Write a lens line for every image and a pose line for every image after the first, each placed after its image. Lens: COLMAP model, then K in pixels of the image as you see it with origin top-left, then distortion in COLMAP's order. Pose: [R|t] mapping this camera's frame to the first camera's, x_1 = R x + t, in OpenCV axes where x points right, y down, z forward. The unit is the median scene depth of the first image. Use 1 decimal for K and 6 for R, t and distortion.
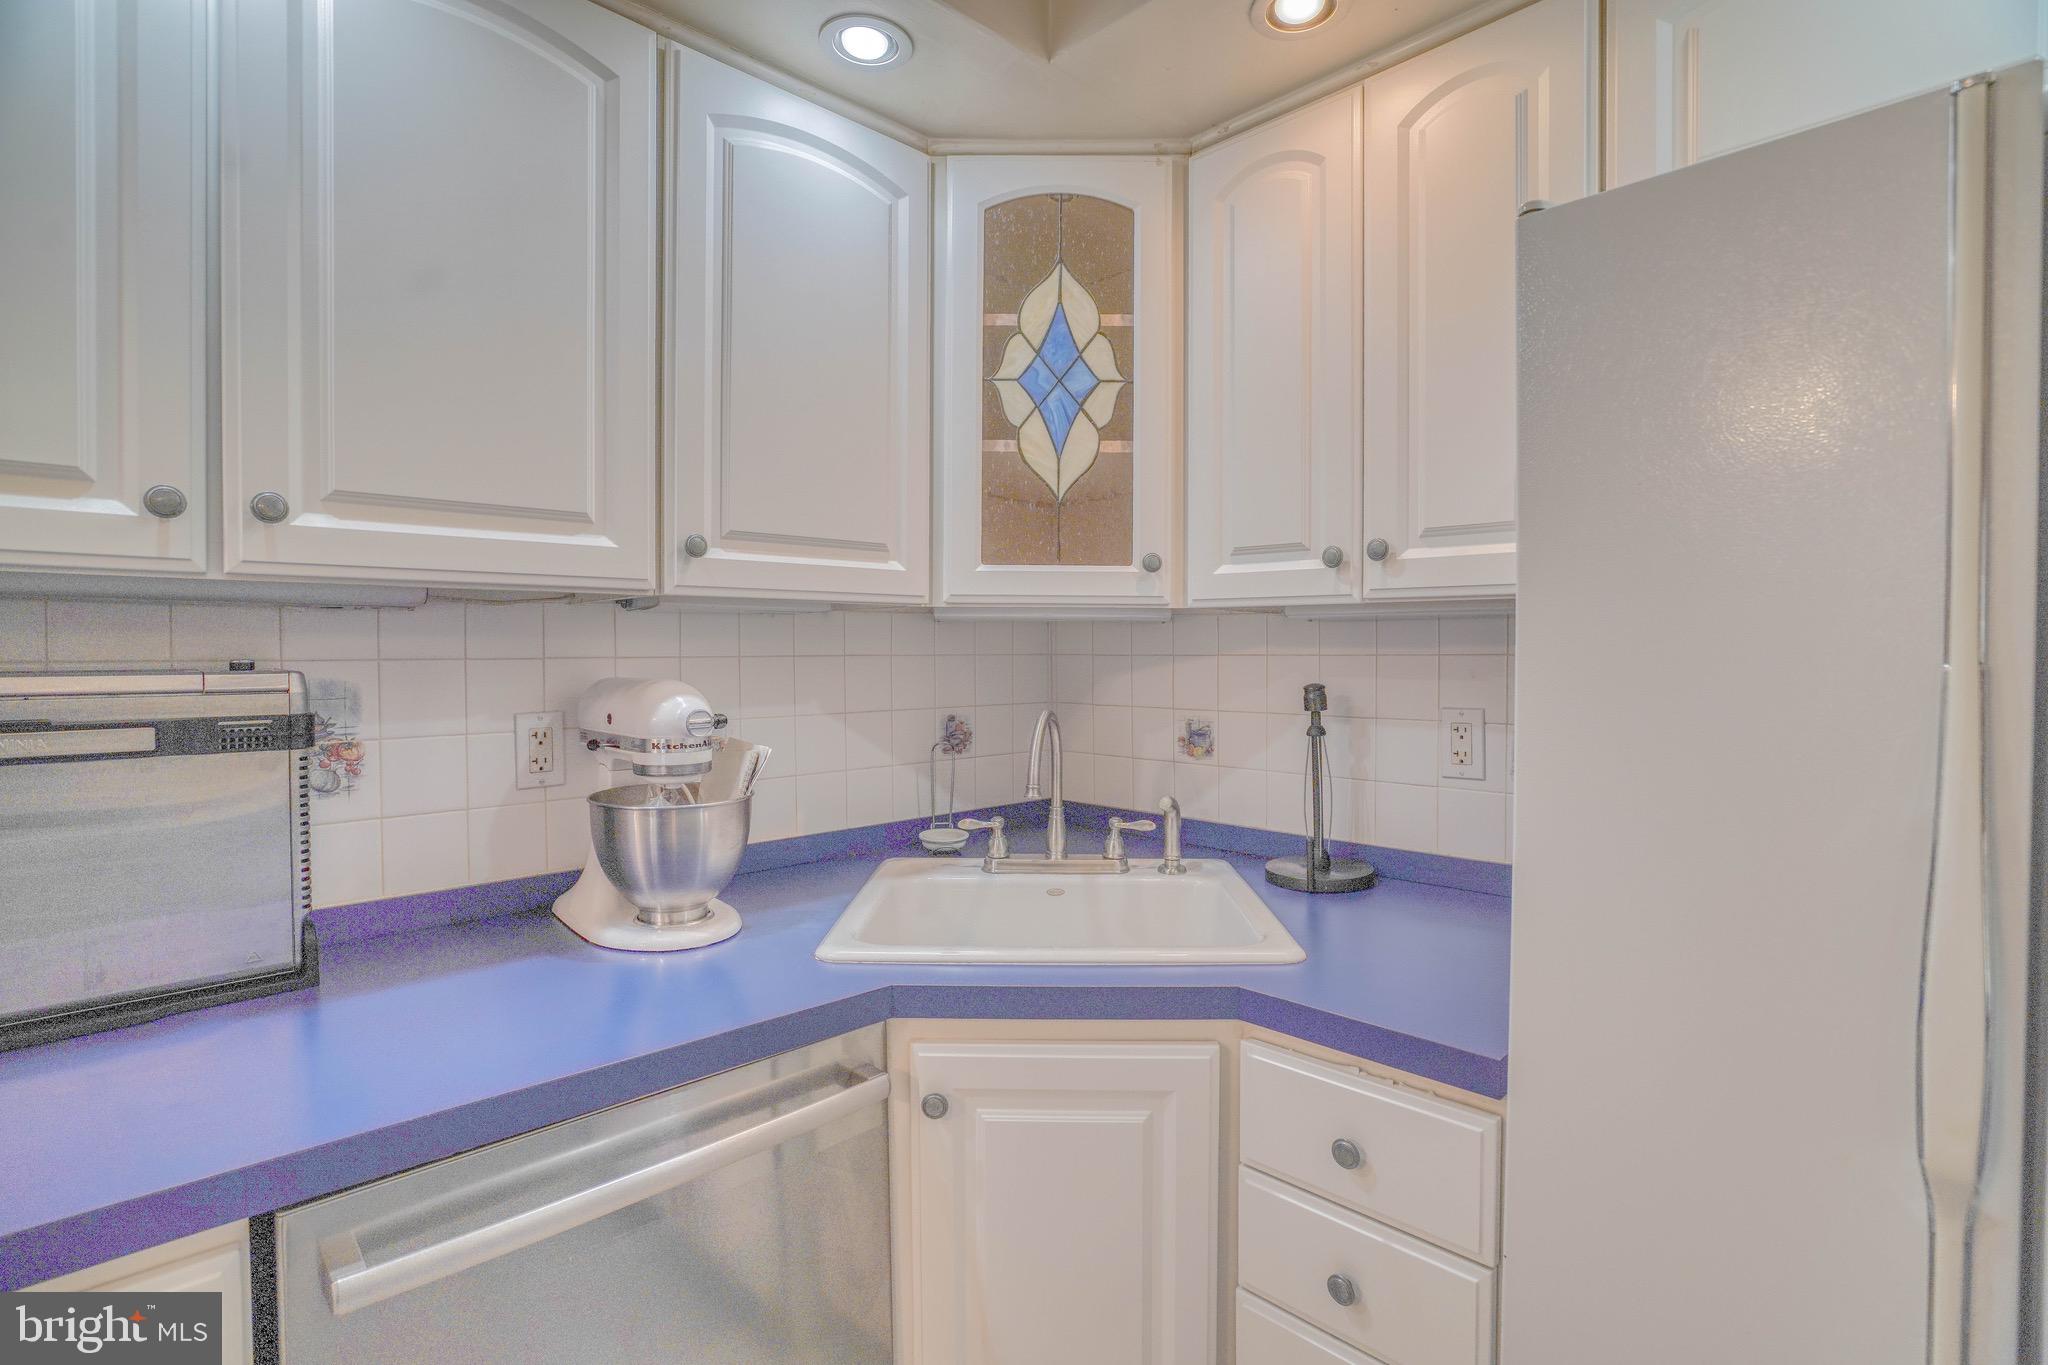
lens RADIAL K [[952.5, 0, 1002.7], [0, 952.5, 675.6], [0, 0, 1]] dist [-0.061825, 0.021266]
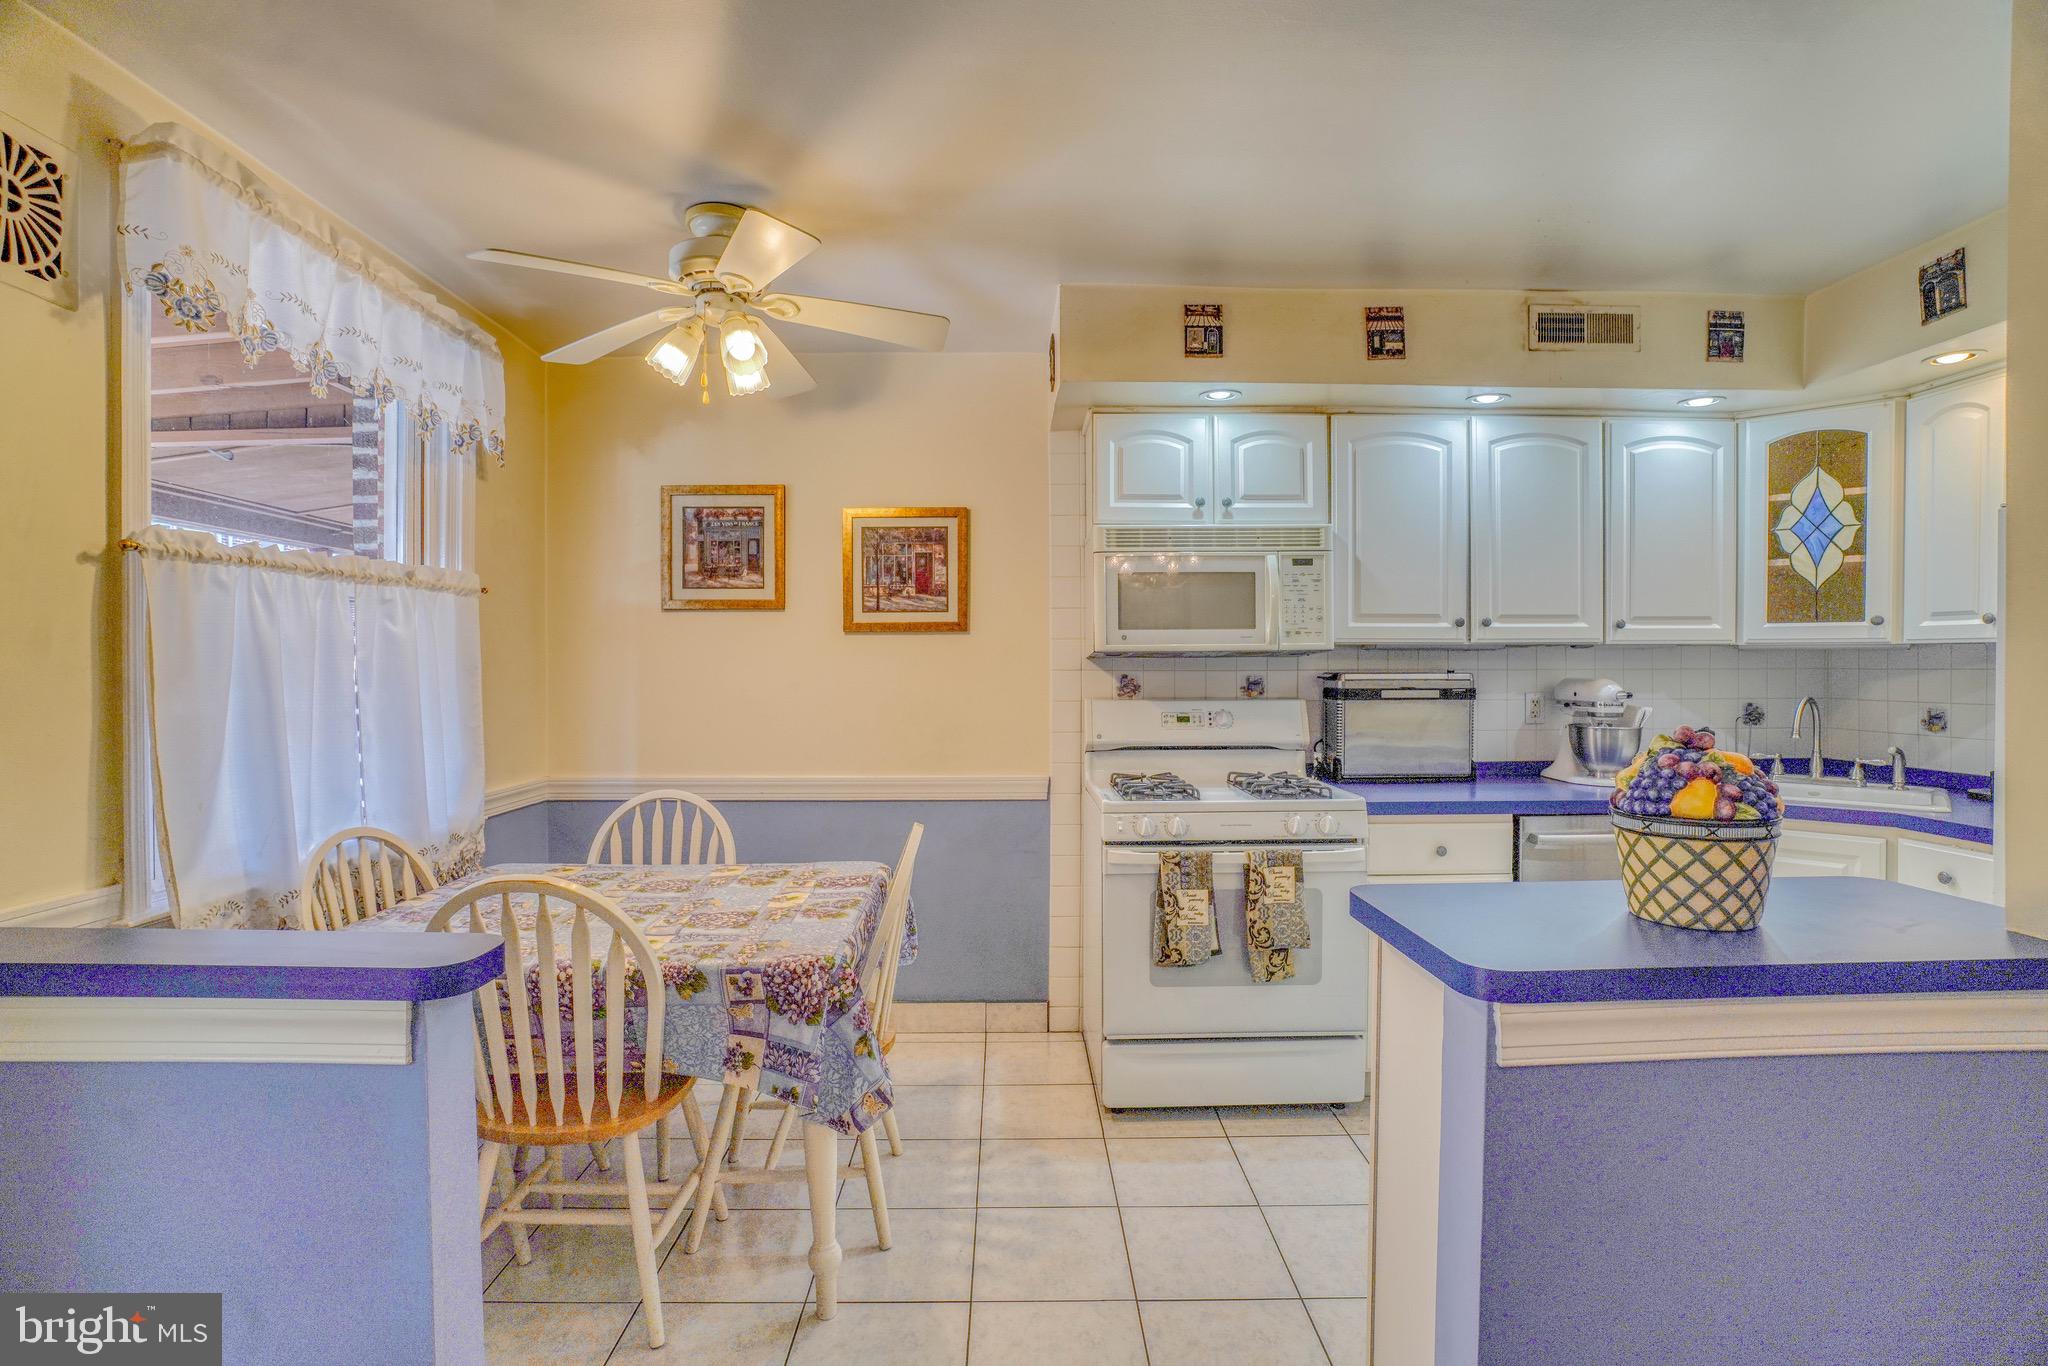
lens RADIAL K [[952.5, 0, 1002.7], [0, 952.5, 676.1], [0, 0, 1]] dist [-0.061825, 0.021266]
pose [[0.732730, 0.007712, -0.680476, 0.120817], [-0.016675, 0.999839, -0.006624, 0.034097], [0.680316, 0.016200, 0.732740, -1.528584]]
